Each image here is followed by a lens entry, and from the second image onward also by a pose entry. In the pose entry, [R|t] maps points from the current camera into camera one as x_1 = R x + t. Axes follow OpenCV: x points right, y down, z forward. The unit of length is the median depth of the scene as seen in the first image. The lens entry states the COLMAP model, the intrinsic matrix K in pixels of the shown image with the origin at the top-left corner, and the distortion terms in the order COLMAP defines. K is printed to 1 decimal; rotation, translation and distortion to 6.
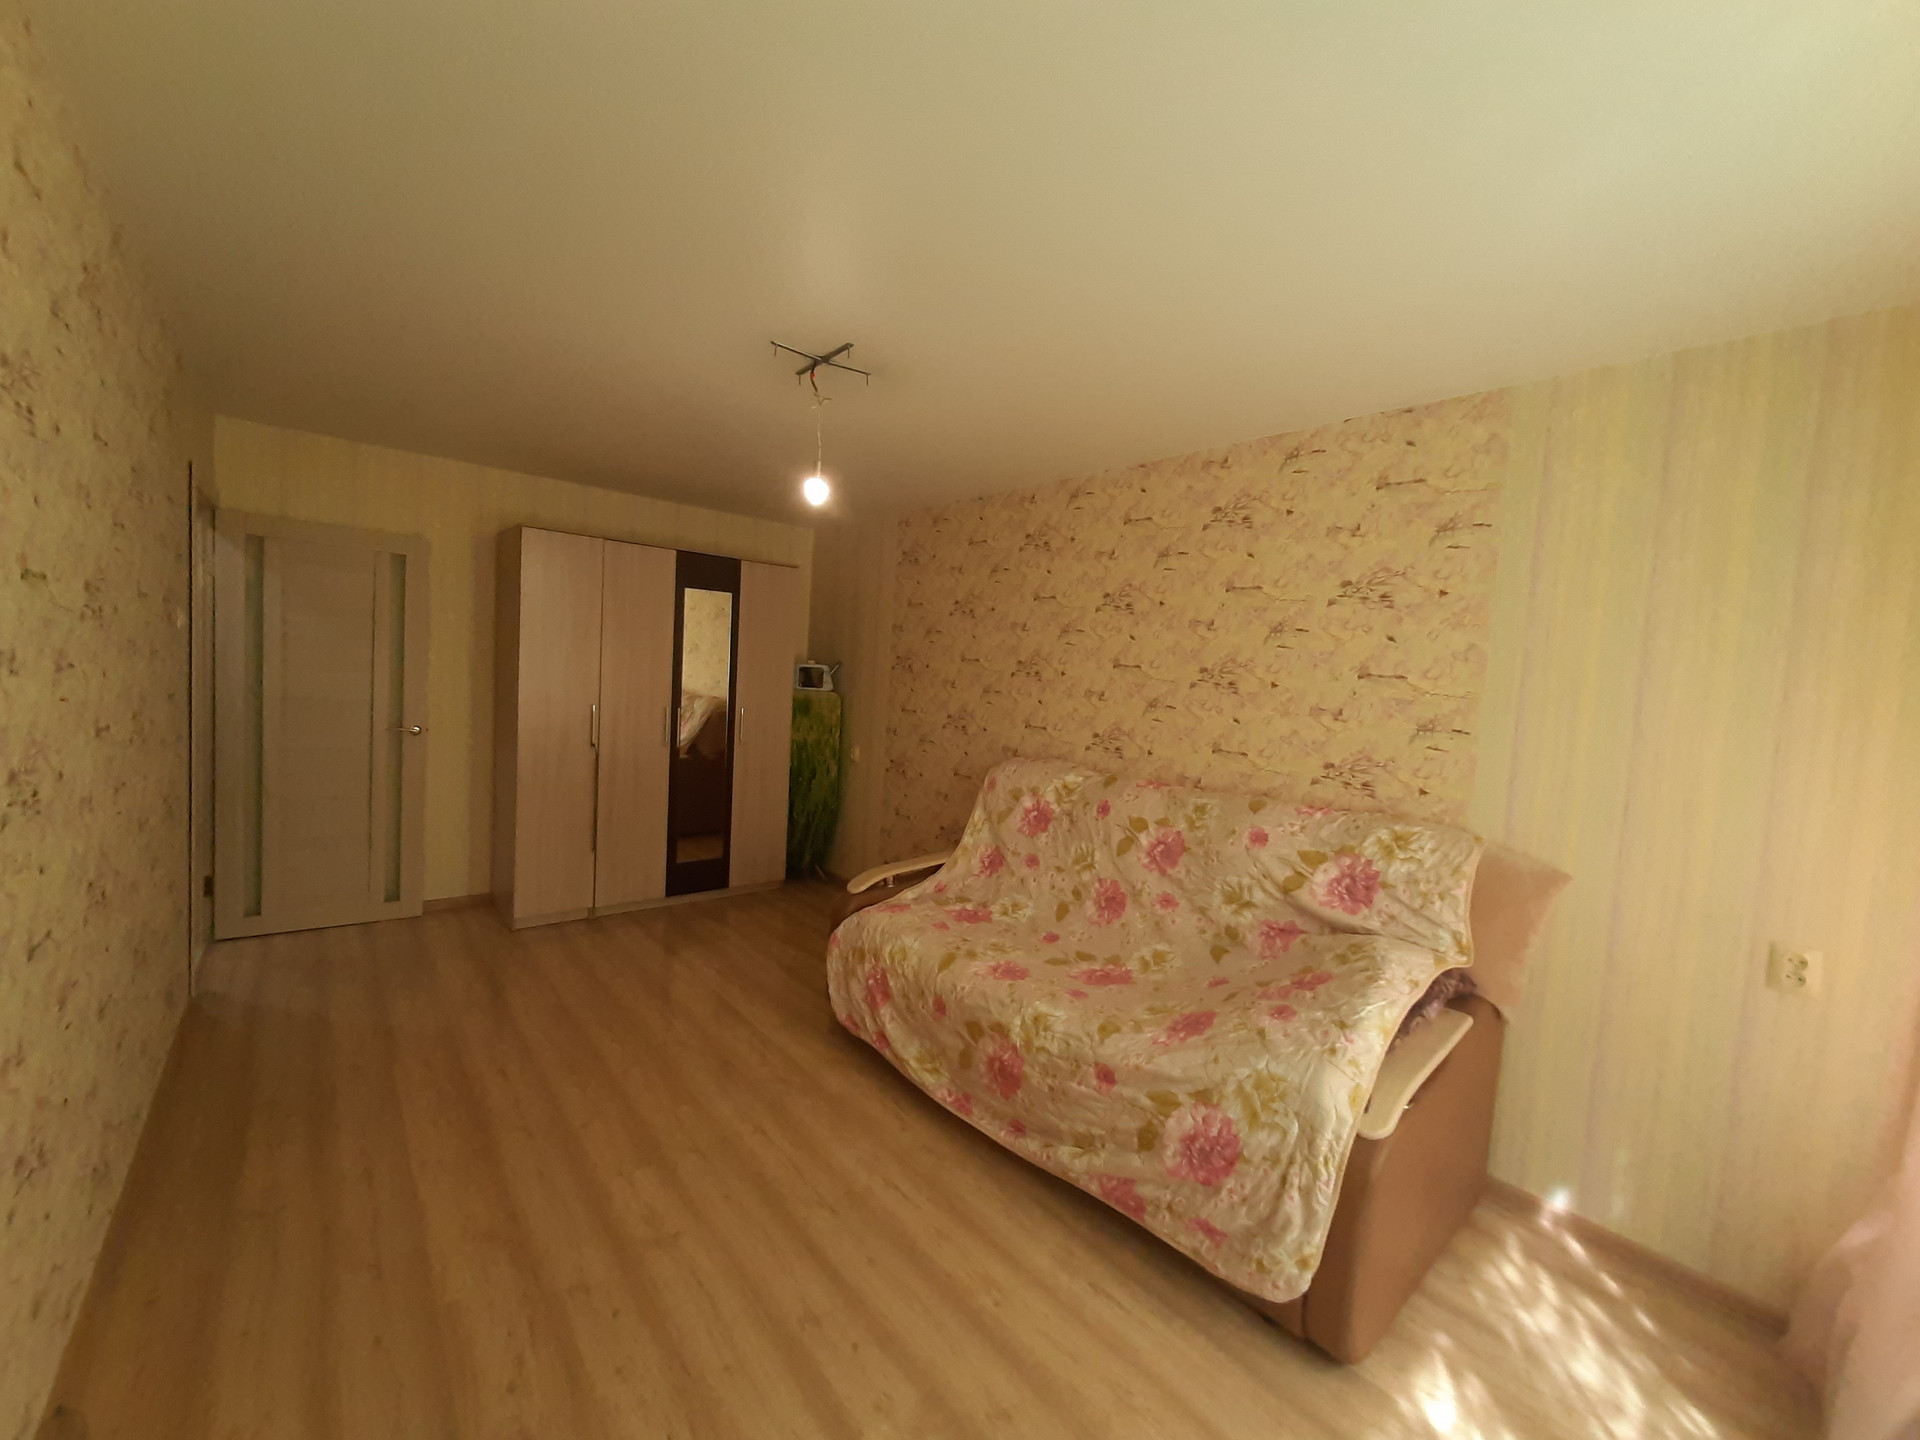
lens RADIAL K [[778.5, 0, 956.8], [0, 778.5, 712.8], [0, 0, 1]] dist [0.015956, 0.000067]
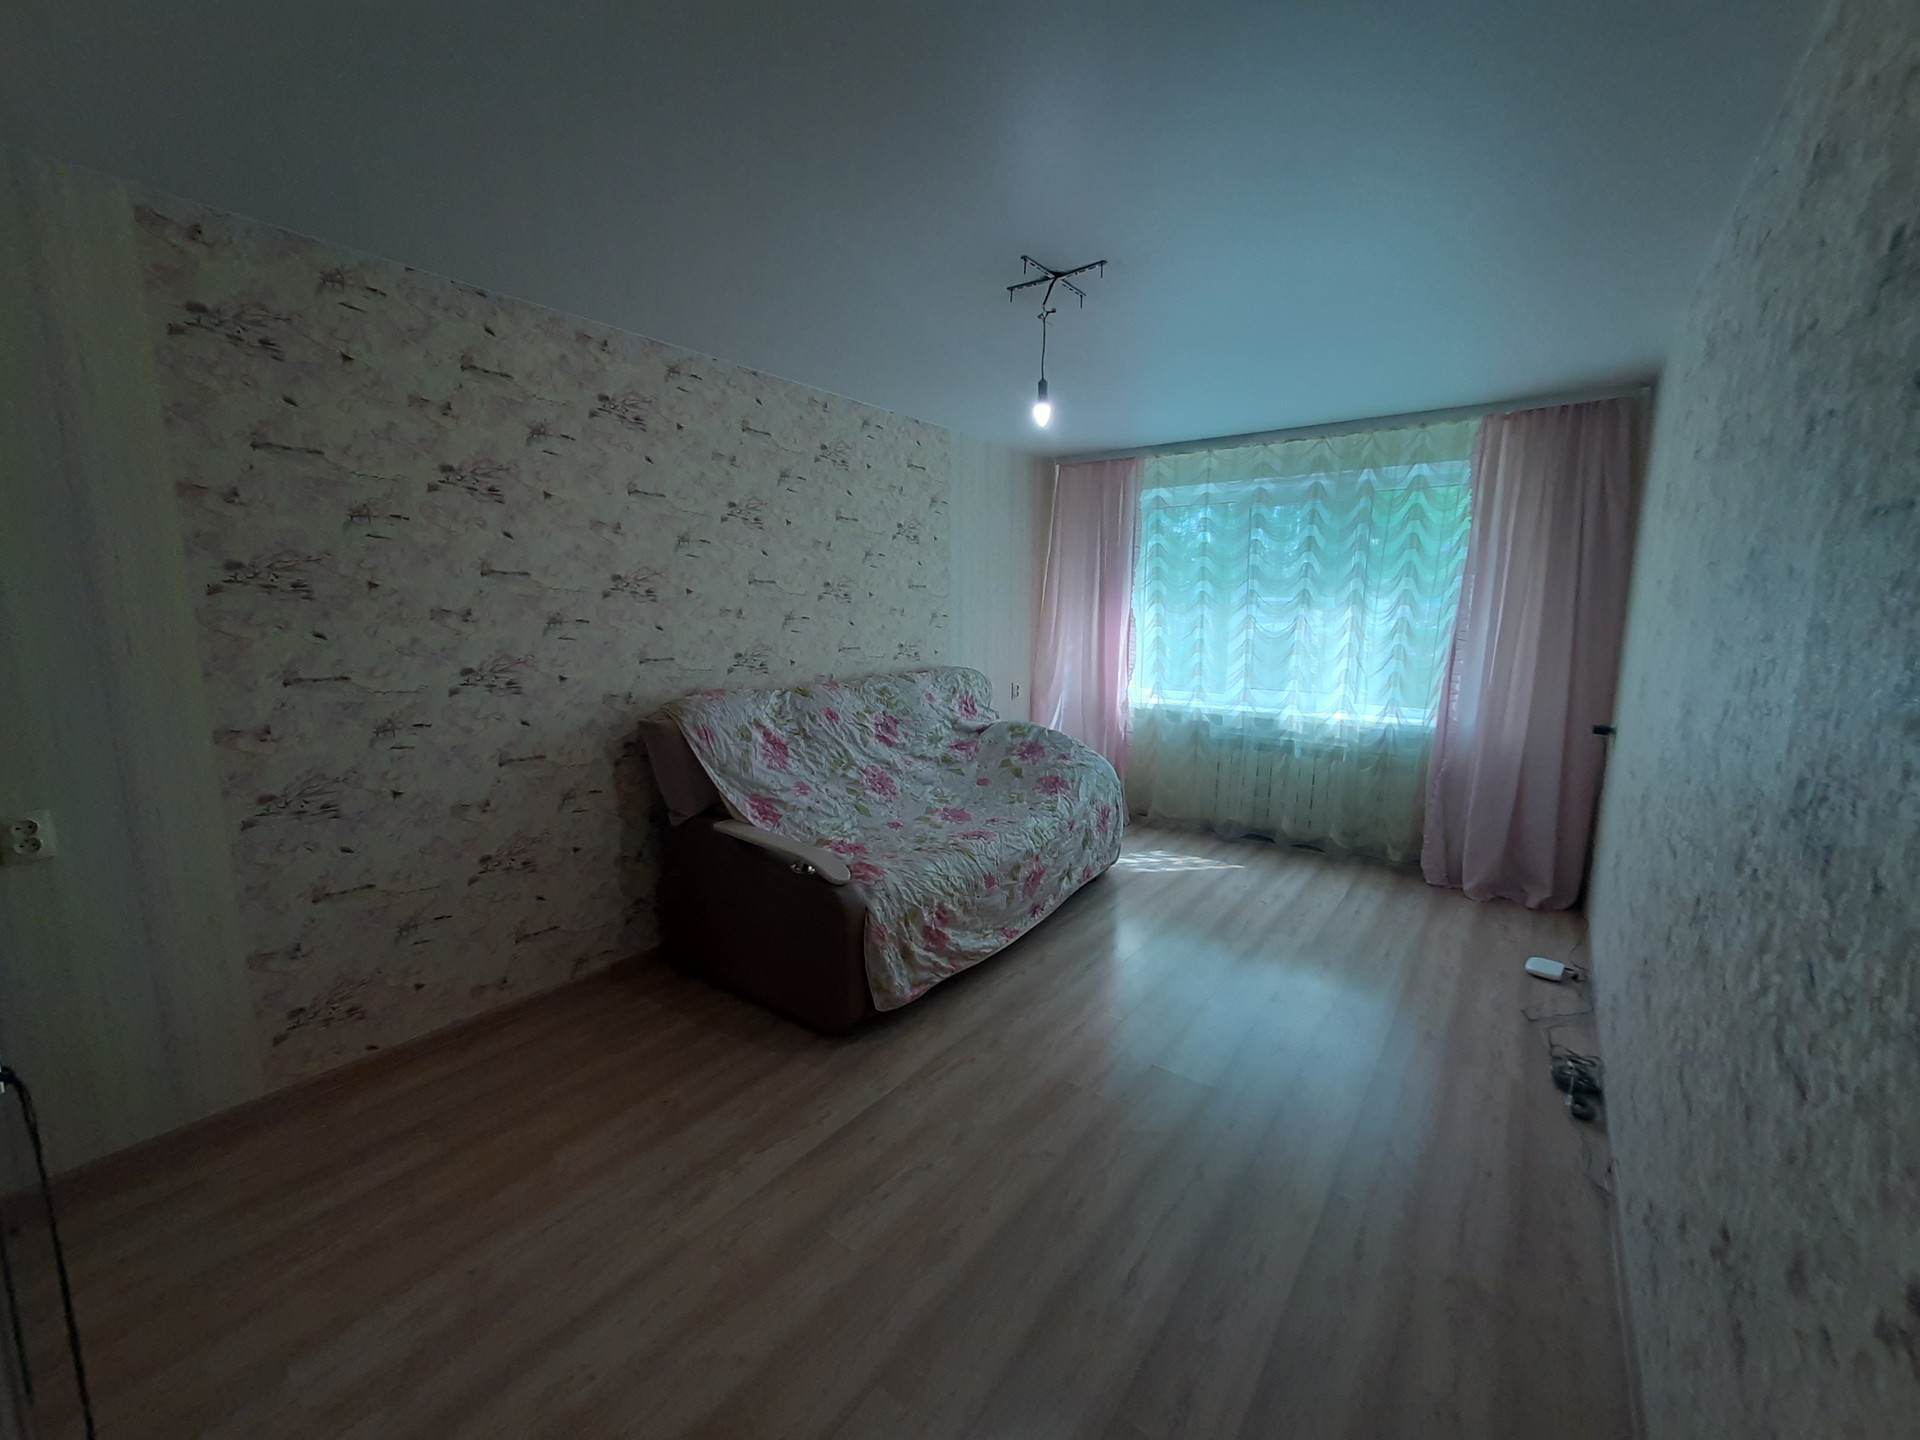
lens RADIAL K [[764.5, 0, 960.0], [0, 764.5, 720.0], [0, 0, 1]] dist [-0.001946, 0.000184]
pose [[-0.225075, -0.213238, 0.950721, -0.806085], [0.025011, 0.974172, 0.224419, -0.099488], [-0.974020, 0.074289, -0.213928, 0.959262]]
